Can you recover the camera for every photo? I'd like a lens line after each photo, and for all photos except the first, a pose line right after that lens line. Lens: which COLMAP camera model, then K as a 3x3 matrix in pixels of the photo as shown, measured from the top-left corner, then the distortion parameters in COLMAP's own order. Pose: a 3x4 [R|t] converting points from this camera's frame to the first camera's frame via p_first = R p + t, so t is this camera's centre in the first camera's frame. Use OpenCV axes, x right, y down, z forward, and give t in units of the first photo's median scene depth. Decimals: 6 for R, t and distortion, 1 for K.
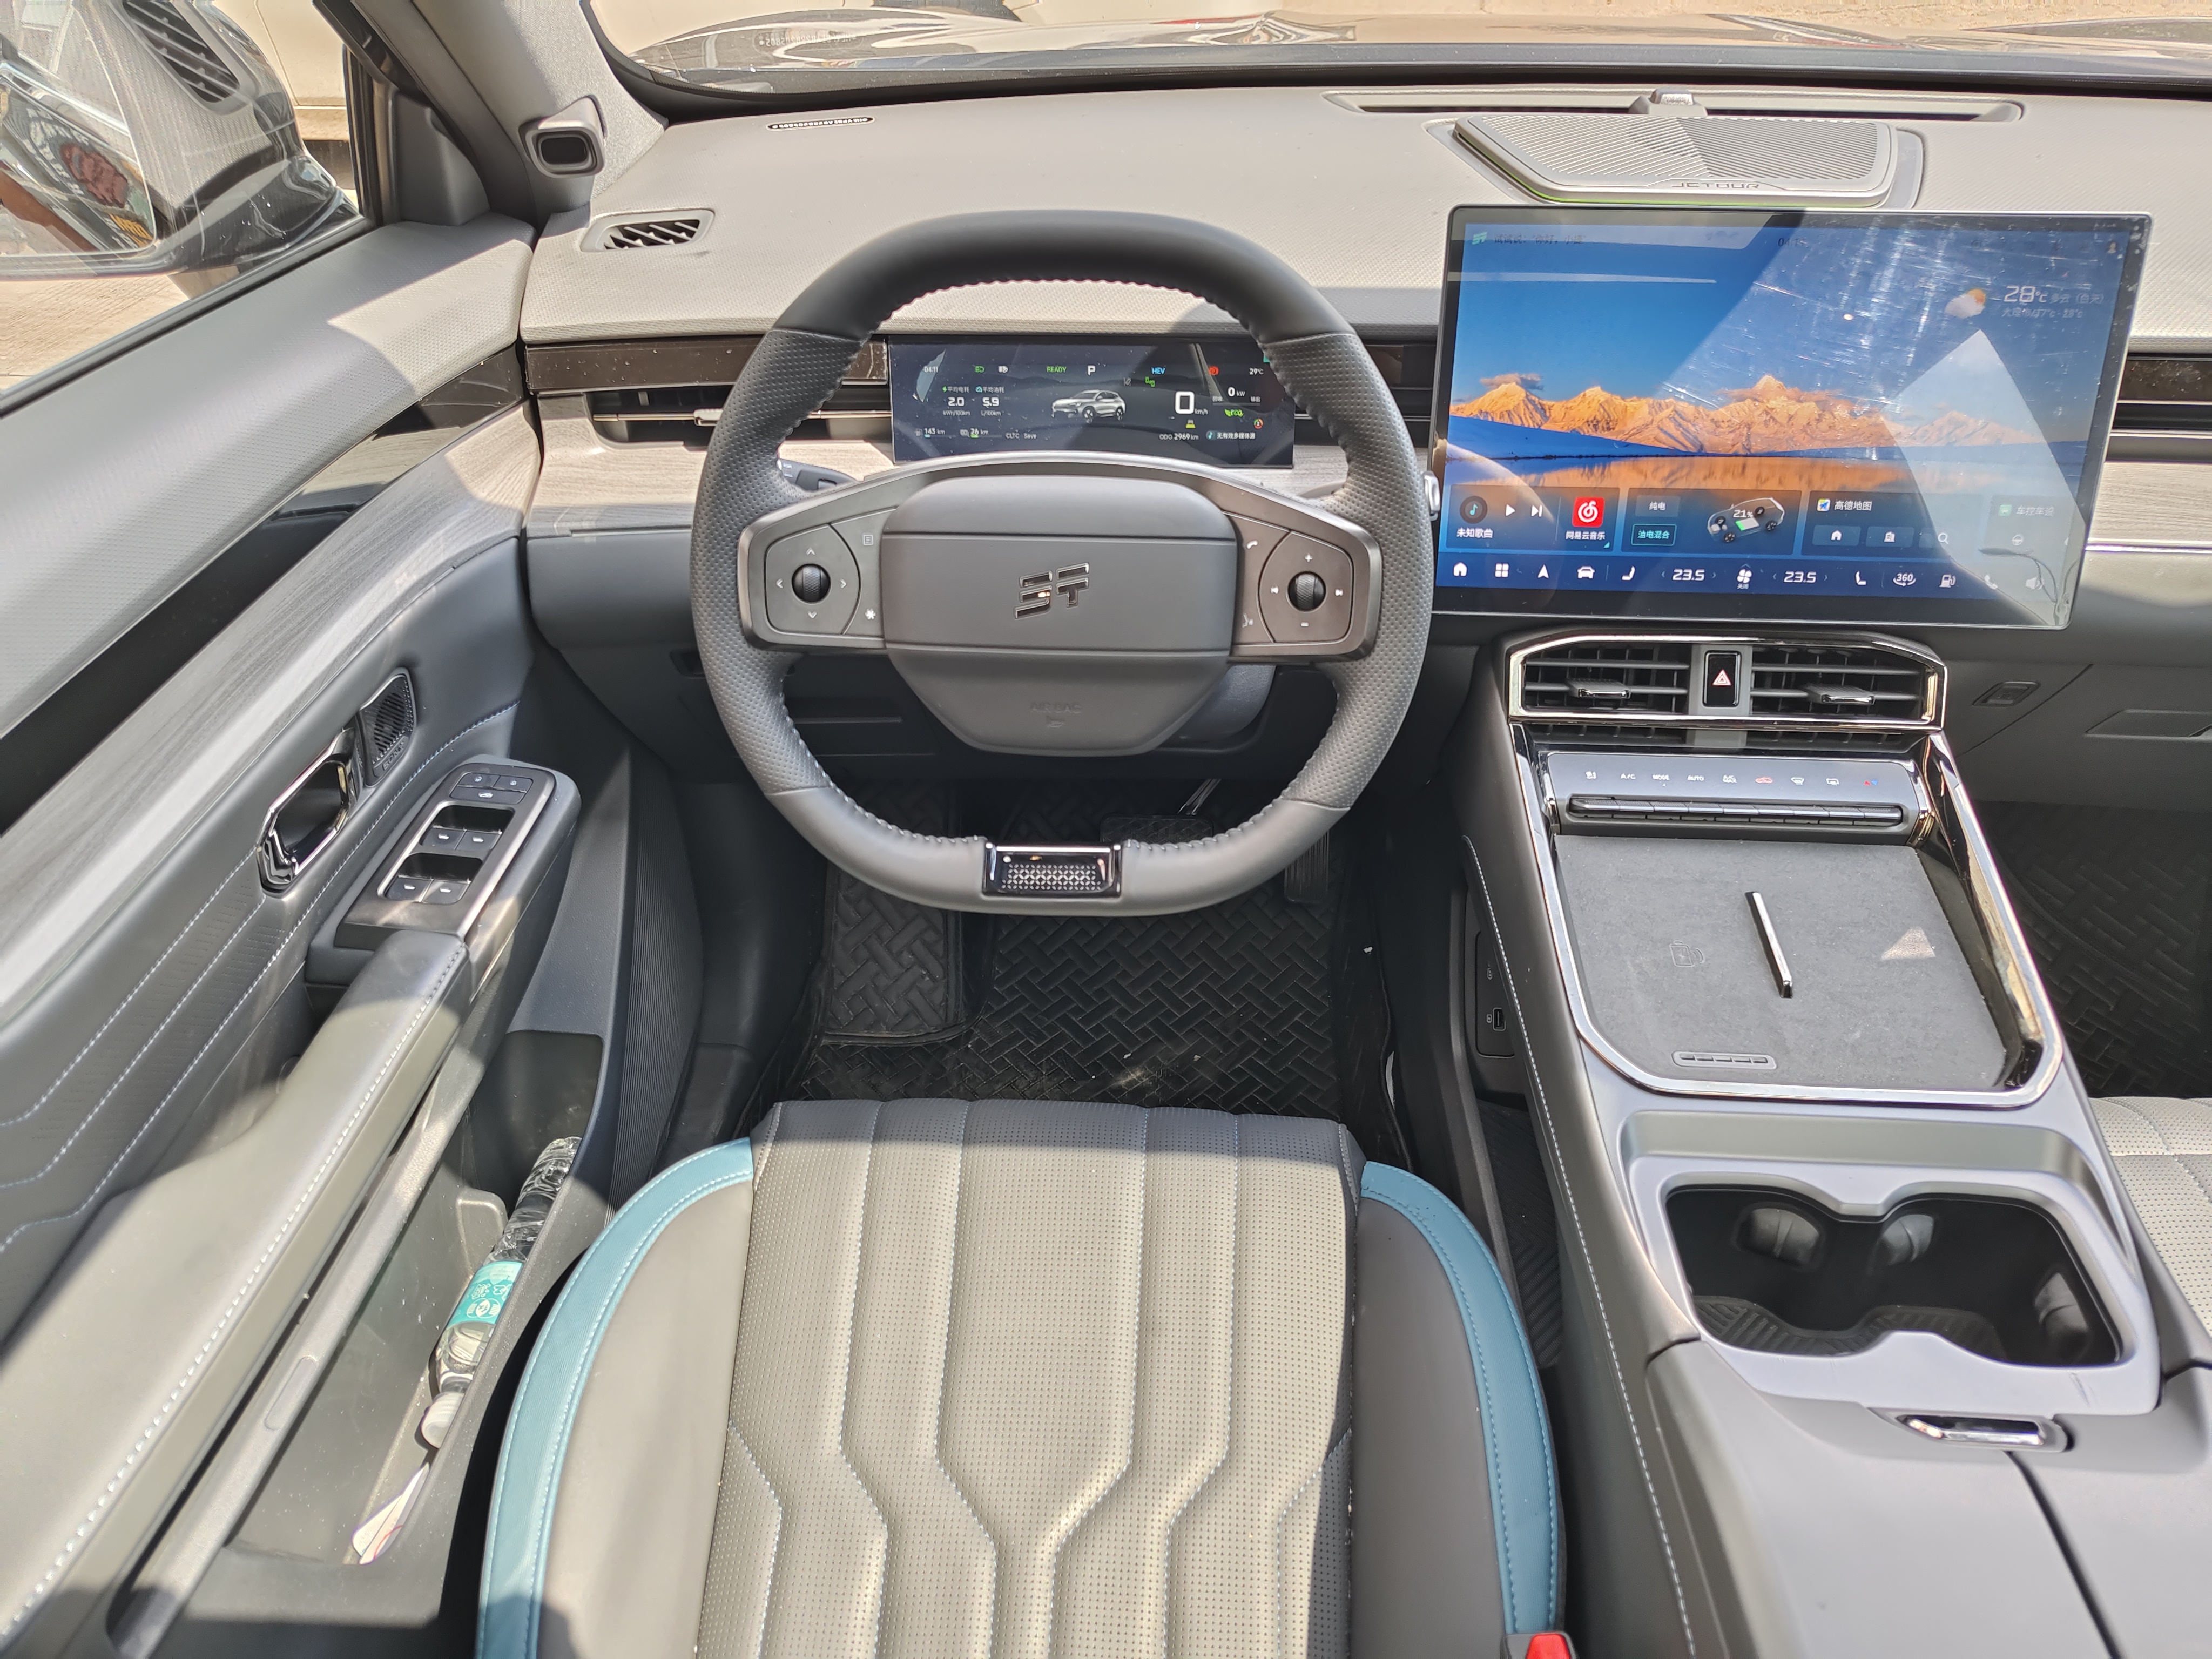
lens RADIAL K [[1538.0, 0, 1095.6], [0, 1538.0, 837.1], [0, 0, 1]] dist [0.023128, -0.030852]
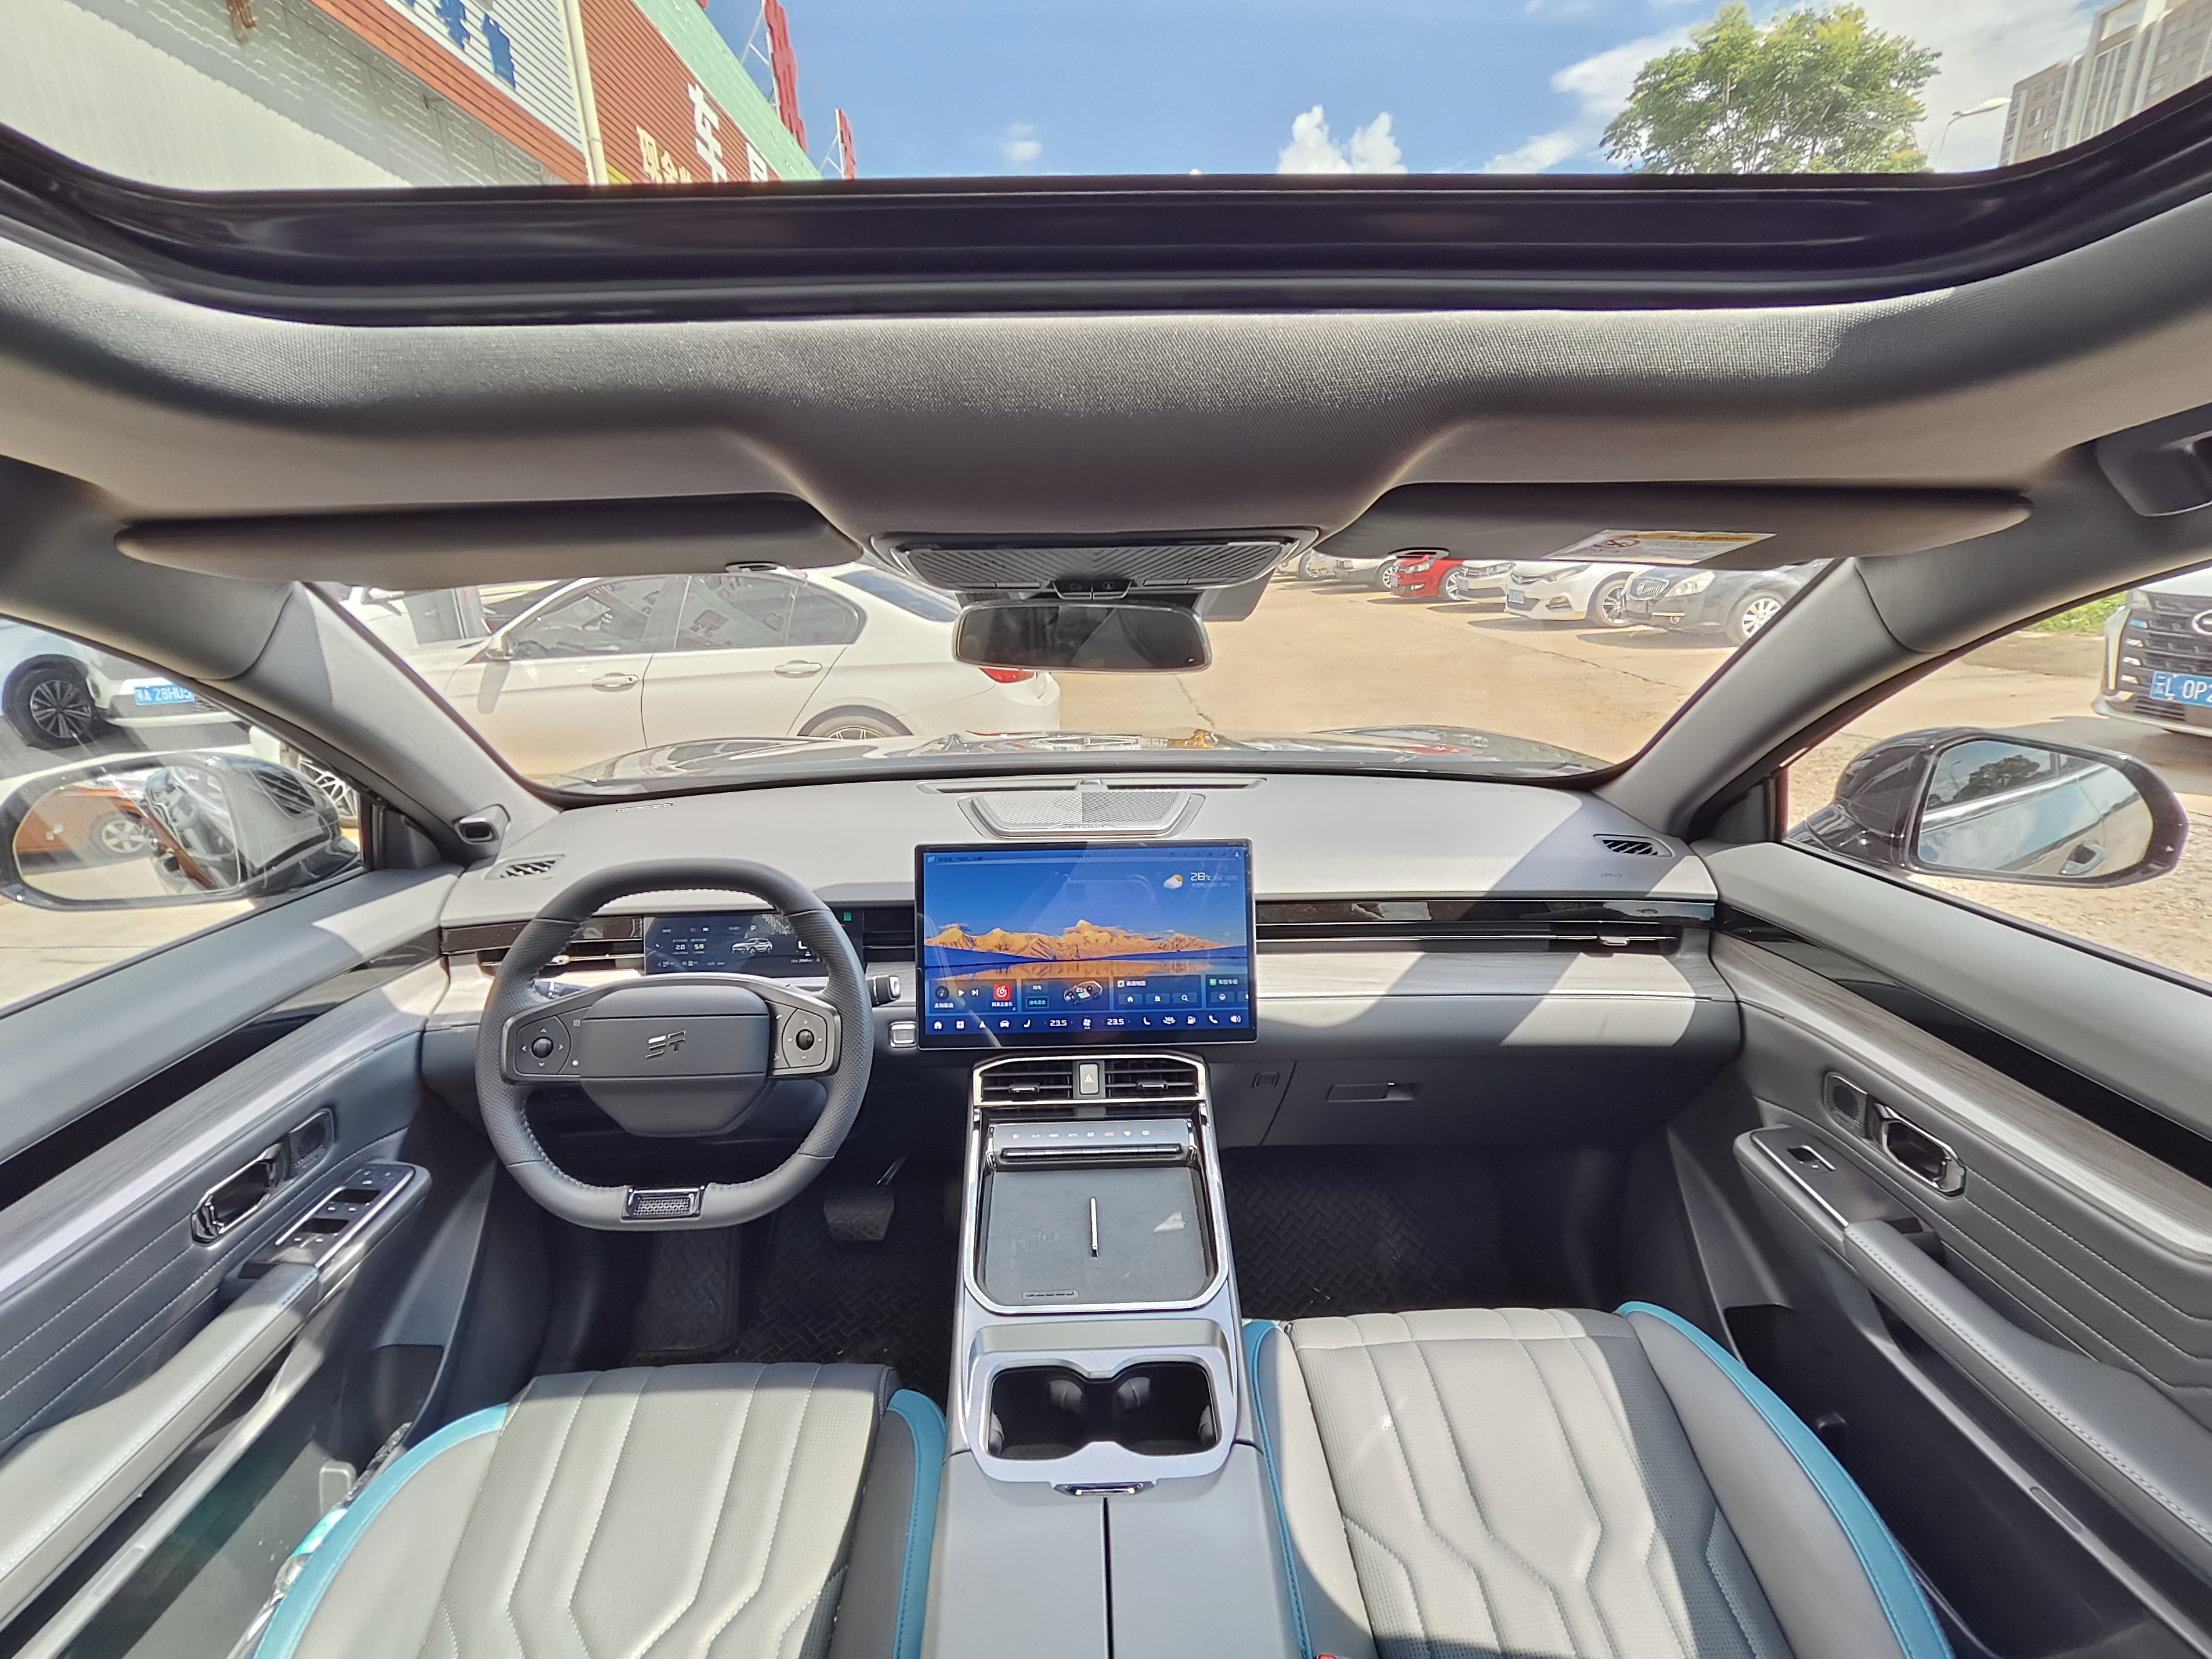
lens RADIAL K [[1040.1, 0, 1099.8], [0, 1040.1, 831.0], [0, 0, 1]] dist [-0.015382, 0.010030]
pose [[0.996279, -0.031980, 0.080039, 0.347759], [0.058753, 0.931418, -0.359178, 0.072030], [-0.063063, 0.362544, 0.929831, -0.272836]]
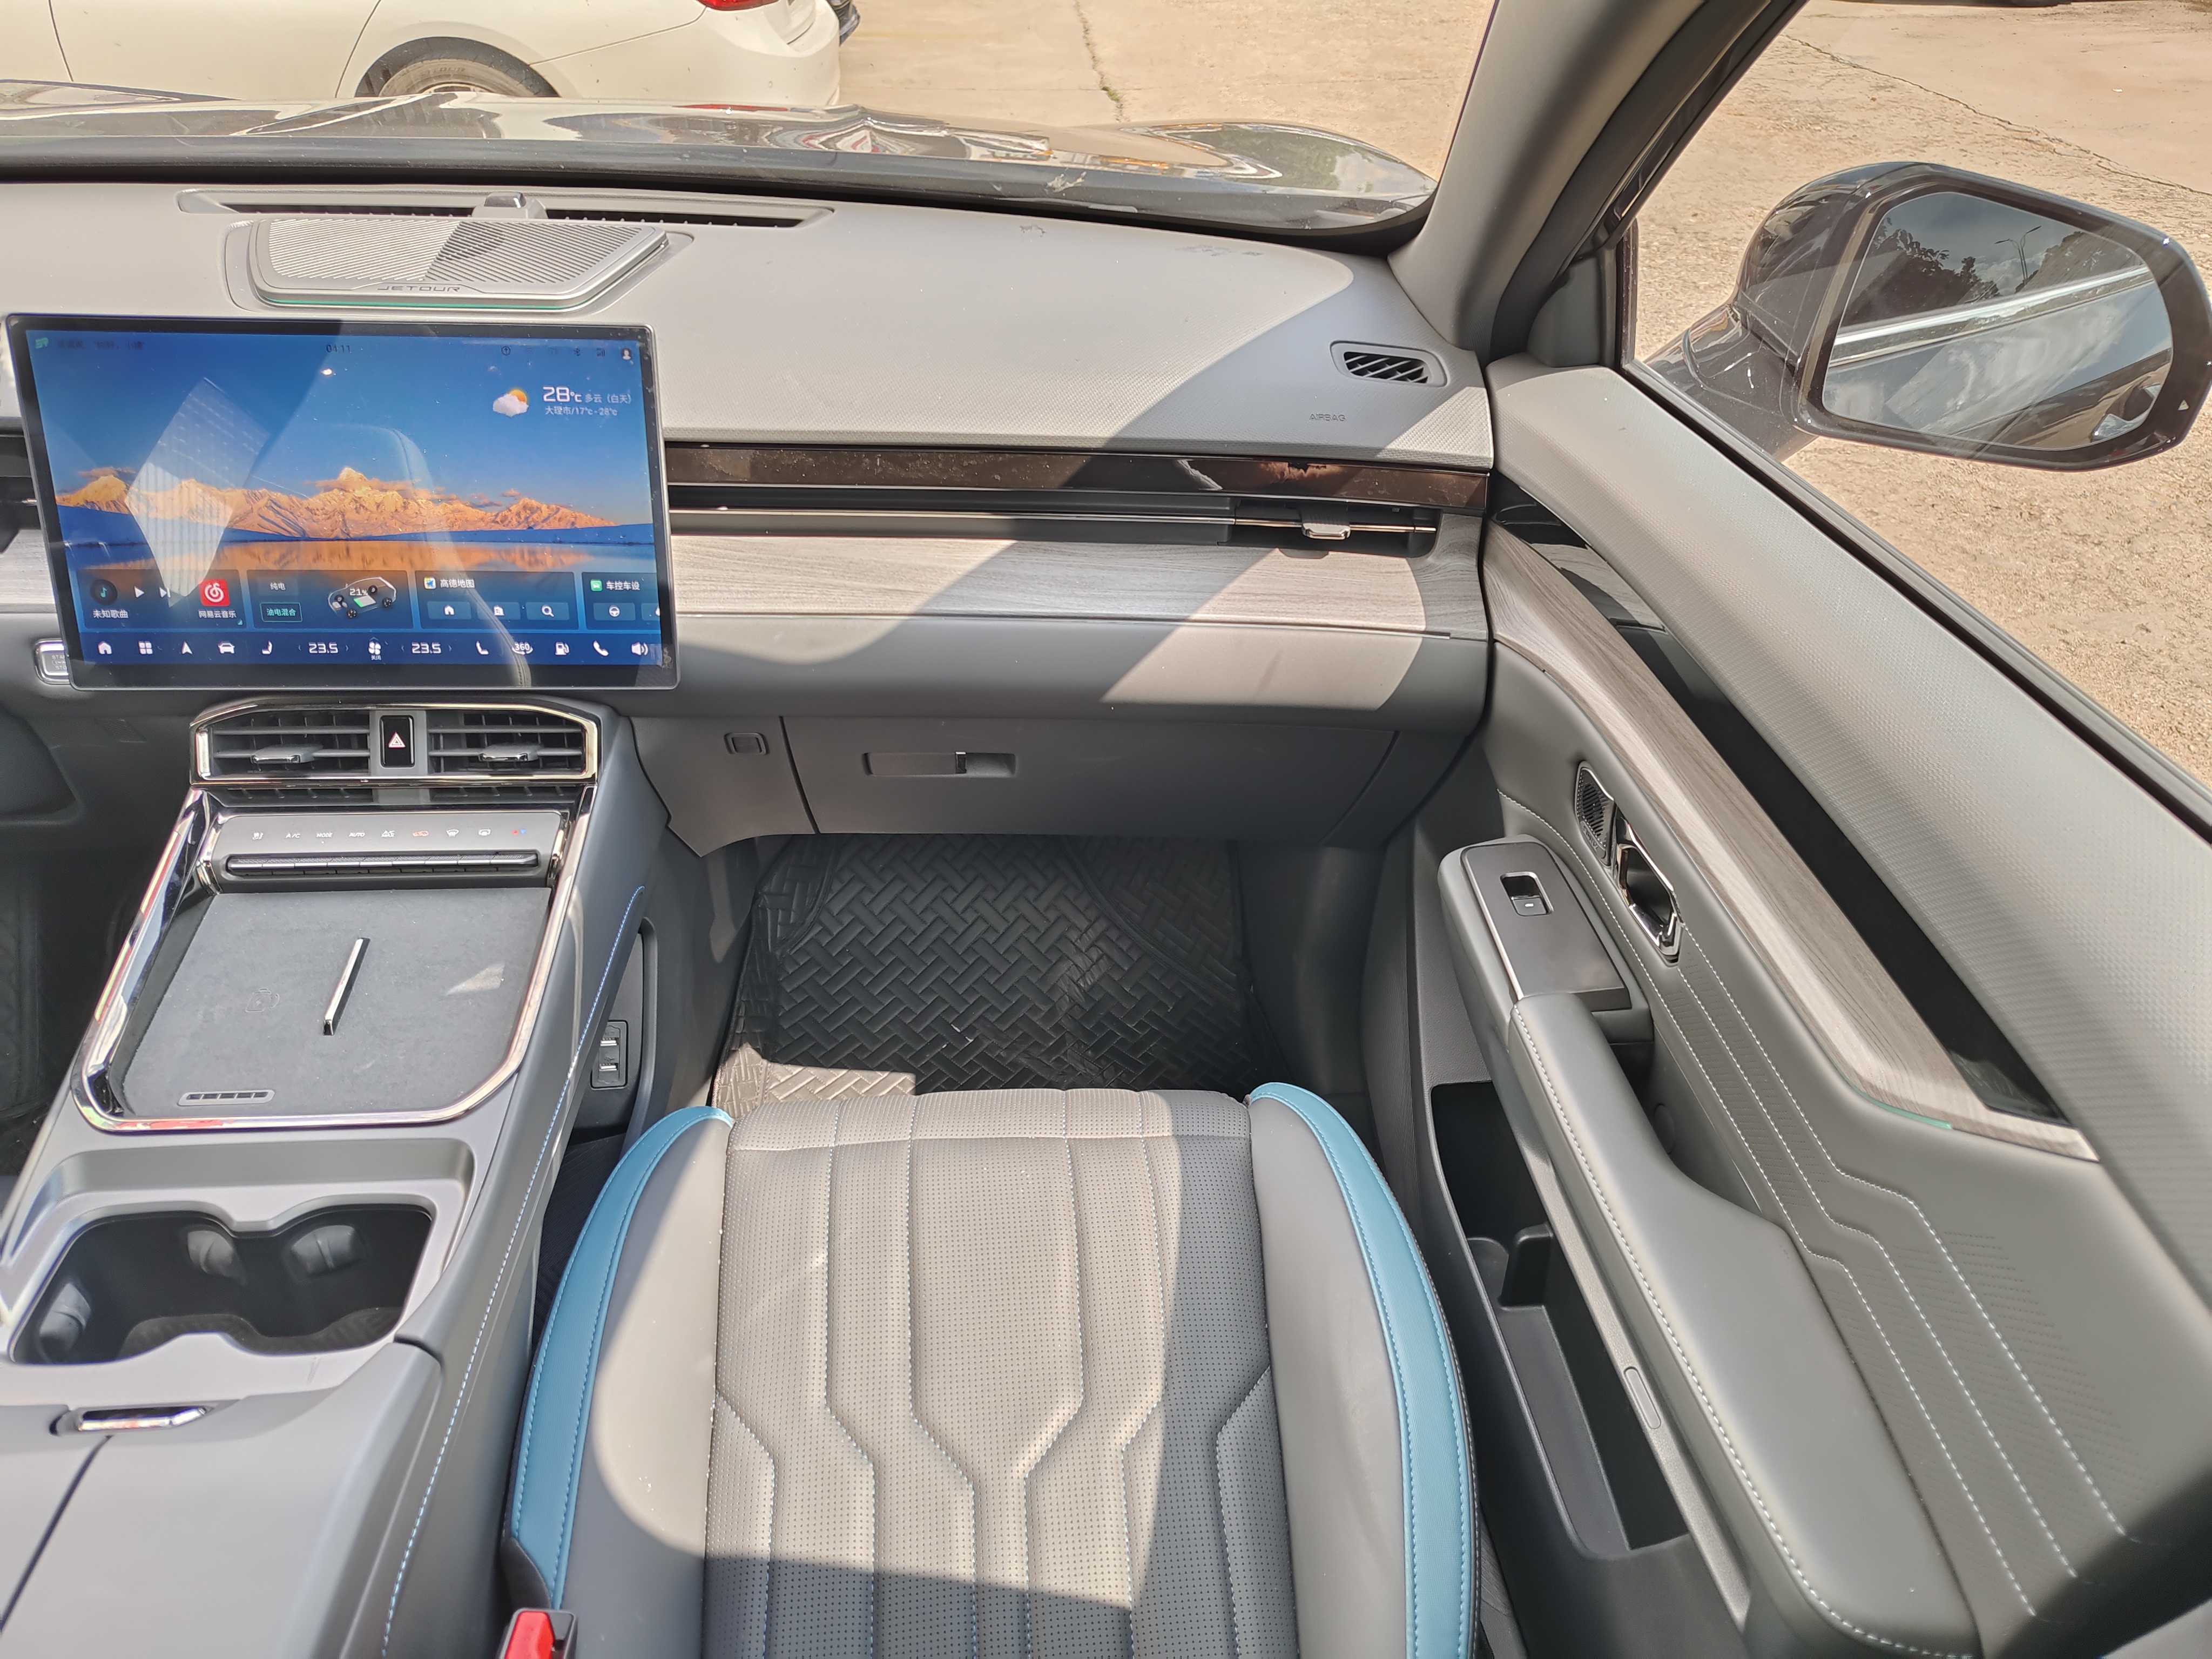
lens RADIAL K [[1538.0, 0, 1125.4], [0, 1538.0, 845.2], [0, 0, 1]] dist [0.023128, -0.030852]
pose [[0.988488, -0.044157, 0.144716, 0.794694], [0.047359, 0.998702, -0.018757, 0.016186], [-0.143699, 0.025395, 0.989295, -0.157082]]
